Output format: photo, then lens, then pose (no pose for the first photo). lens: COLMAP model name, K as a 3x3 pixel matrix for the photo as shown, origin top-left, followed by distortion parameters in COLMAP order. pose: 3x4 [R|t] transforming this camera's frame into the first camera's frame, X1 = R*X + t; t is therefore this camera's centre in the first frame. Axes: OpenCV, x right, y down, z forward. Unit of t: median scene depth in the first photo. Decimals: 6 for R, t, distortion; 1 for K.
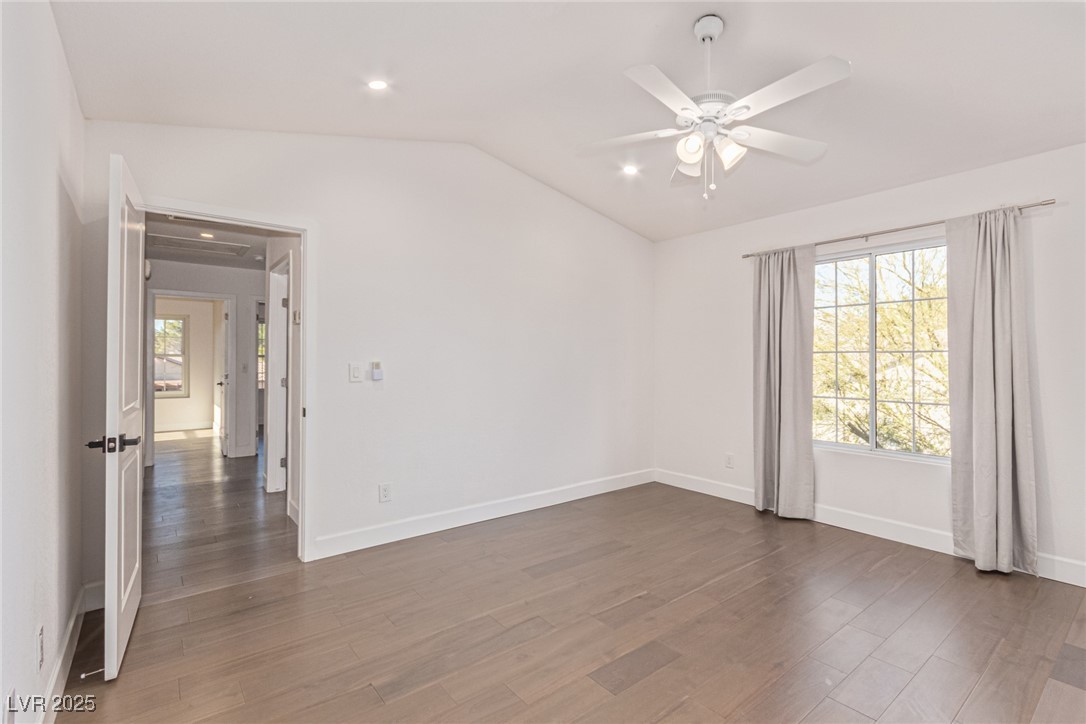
lens RADIAL K [[500.1, 0, 543.0], [0, 500.1, 362.0], [0, 0, 1]] dist [0.001413, 0.000149]
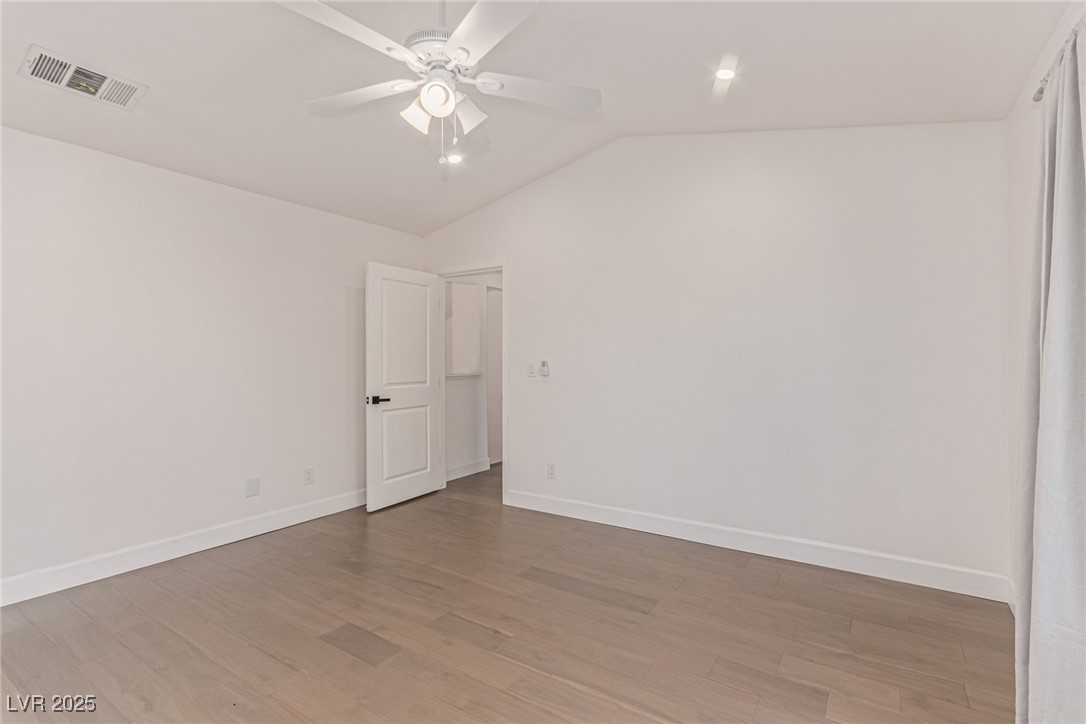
lens RADIAL K [[479.0, 0, 543.0], [0, 479.0, 362.0], [0, 0, 1]] dist [0.000145, 0.000042]
pose [[0.331744, -0.003031, -0.943365, 0.977522], [-0.001929, 0.999991, -0.003892, 0.009745], [0.943368, 0.003111, 0.331735, 0.786556]]
